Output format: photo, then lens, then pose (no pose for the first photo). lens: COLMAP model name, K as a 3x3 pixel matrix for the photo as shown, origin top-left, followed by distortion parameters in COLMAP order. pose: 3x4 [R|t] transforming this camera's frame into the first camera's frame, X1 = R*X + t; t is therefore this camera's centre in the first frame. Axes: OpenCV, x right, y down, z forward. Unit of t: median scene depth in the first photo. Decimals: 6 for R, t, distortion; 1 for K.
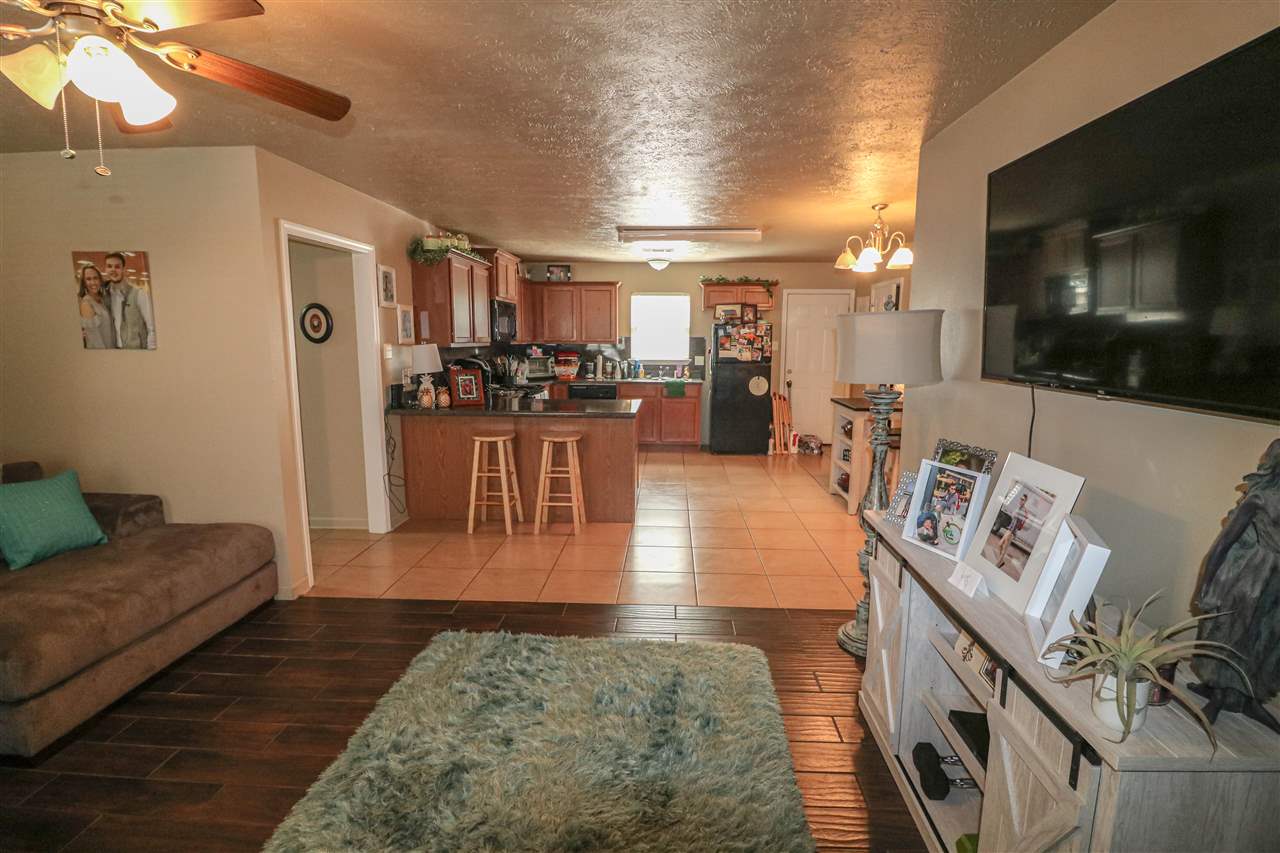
lens RADIAL K [[588.0, 0, 647.7], [0, 588.0, 421.3], [0, 0, 1]] dist [-0.005048, -0.010526]
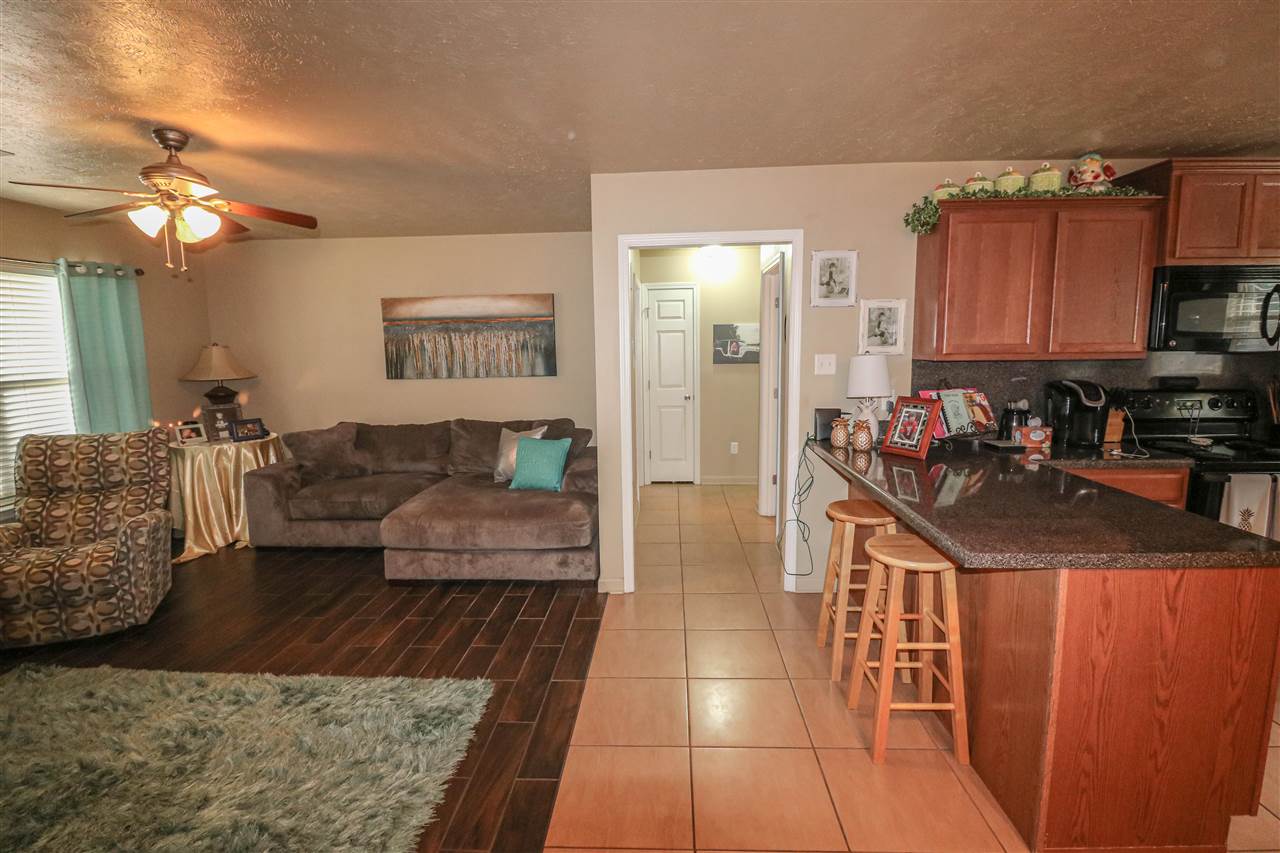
lens RADIAL K [[588.0, 0, 642.5], [0, 588.0, 417.8], [0, 0, 1]] dist [-0.005048, -0.010526]
pose [[-0.009715, 0.117422, -0.993035, 0.419878], [-0.129200, 0.984610, 0.117689, -0.144611], [0.991571, 0.129443, 0.005605, 1.015720]]
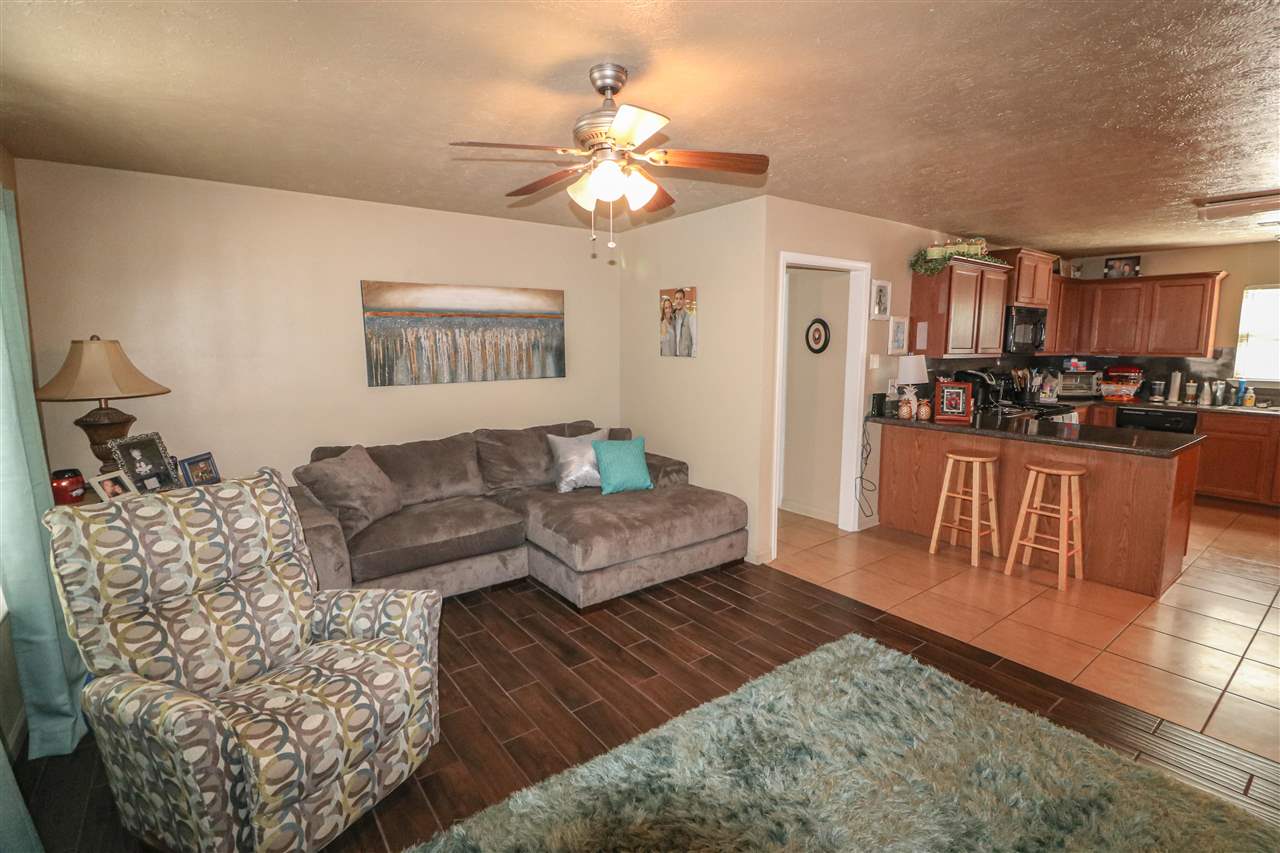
lens RADIAL K [[588.0, 0, 647.7], [0, 588.0, 423.6], [0, 0, 1]] dist [-0.005048, -0.010526]
pose [[0.633257, 0.098083, -0.767701, 0.154197], [-0.106547, 0.993541, 0.039048, -0.009193], [0.766573, 0.057069, 0.639617, 0.031993]]
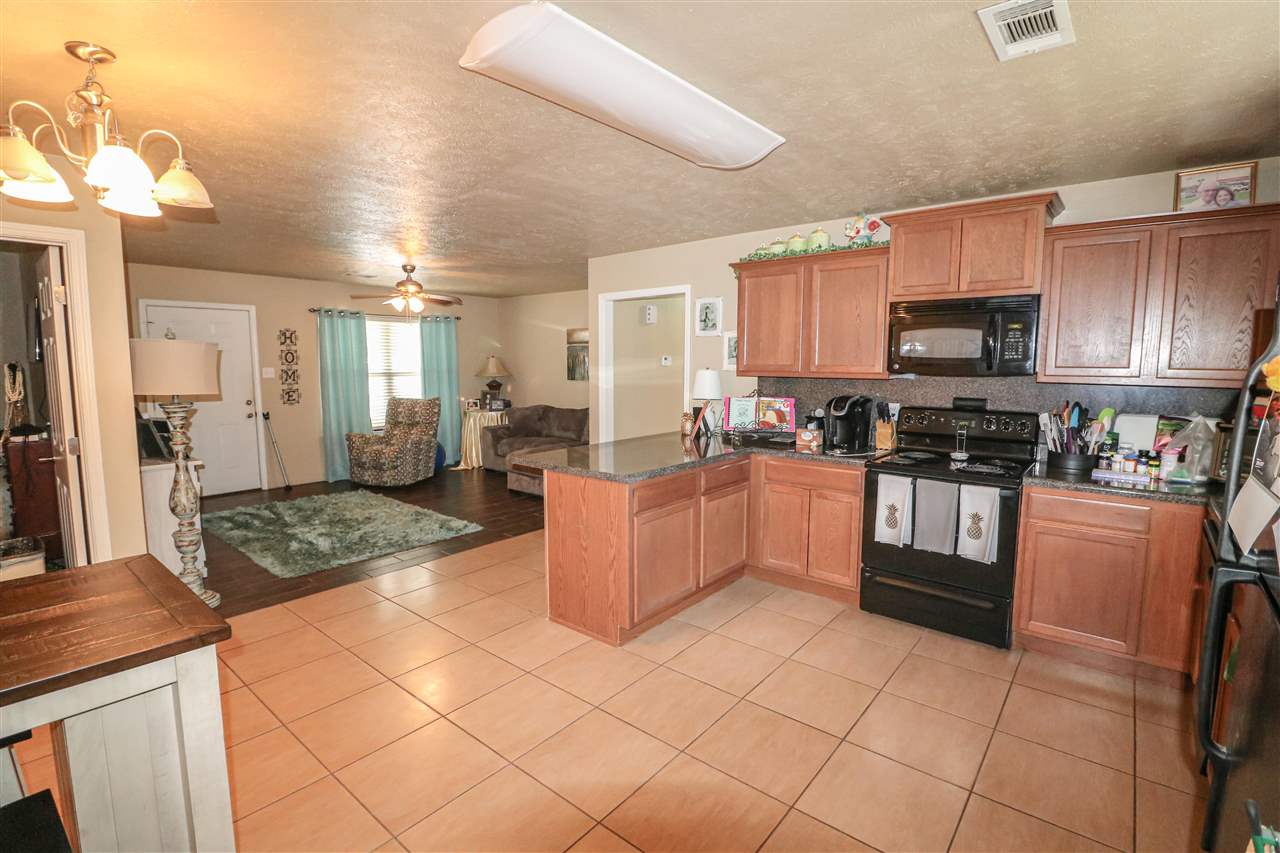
lens RADIAL K [[588.0, 0, 647.0], [0, 588.0, 421.8], [0, 0, 1]] dist [-0.005048, -0.010526]
pose [[-0.603422, 0.074073, -0.793974, 0.639678], [-0.121143, 0.975604, 0.183087, -0.293854], [0.788166, 0.206663, -0.579728, 2.054258]]
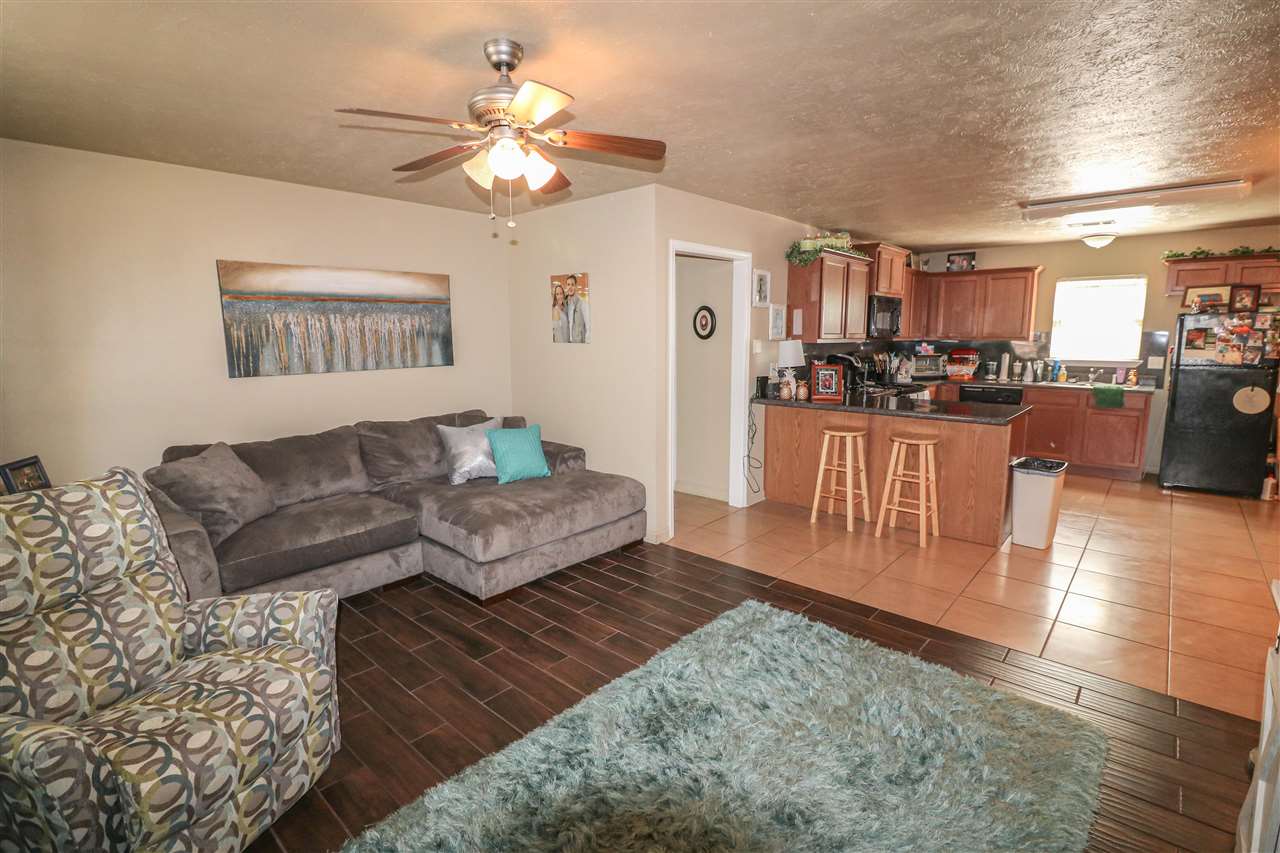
lens RADIAL K [[588.0, 0, 646.4], [0, 588.0, 419.4], [0, 0, 1]] dist [-0.005048, -0.010526]
pose [[0.770655, 0.082050, -0.631949, 0.146576], [-0.082192, 0.996191, 0.029110, 0.004681], [0.631930, 0.029508, 0.774463, 0.010039]]
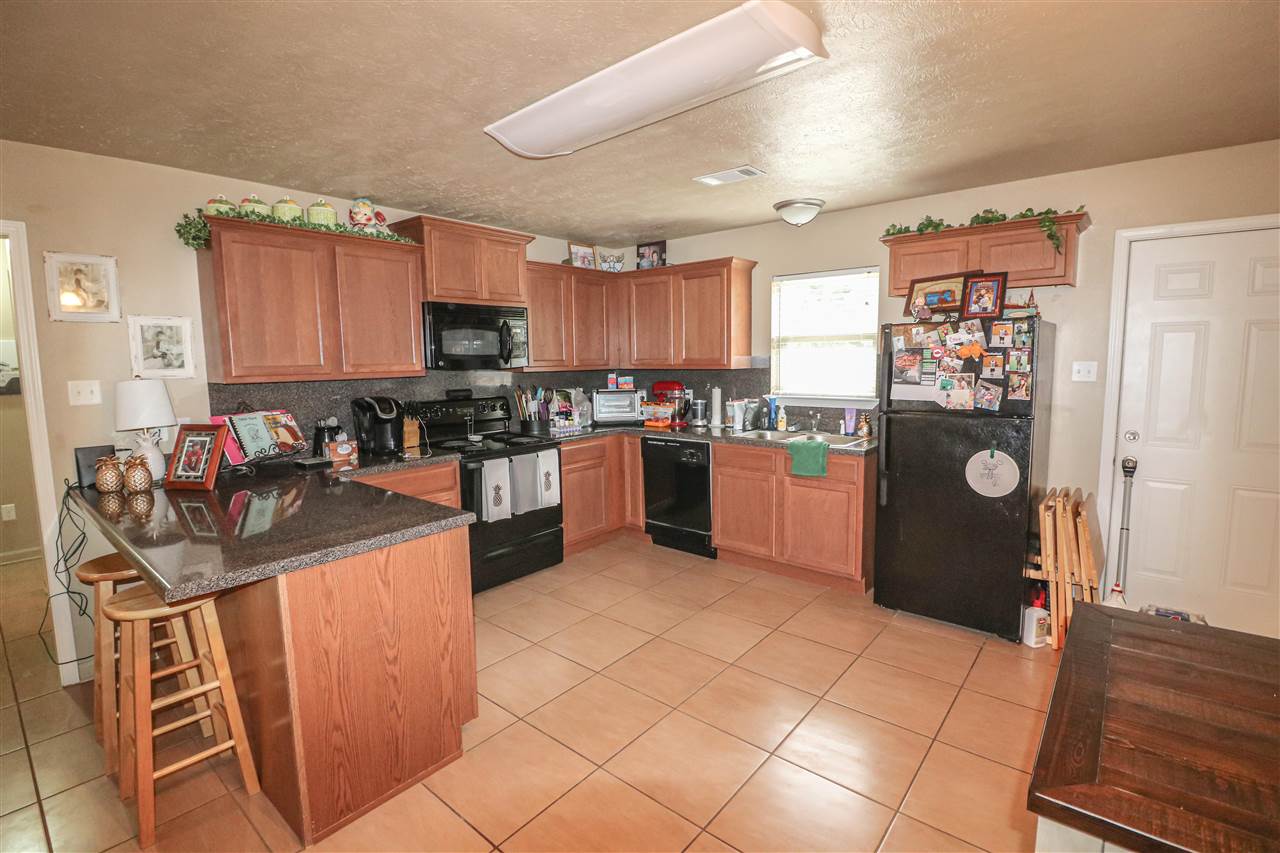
lens RADIAL K [[588.0, 0, 648.6], [0, 588.0, 419.5], [0, 0, 1]] dist [-0.005048, -0.010526]
pose [[0.796168, 0.047746, -0.603189, 0.515556], [-0.067337, 0.997681, -0.009908, -0.164106], [0.601317, 0.048506, 0.797537, 1.149641]]
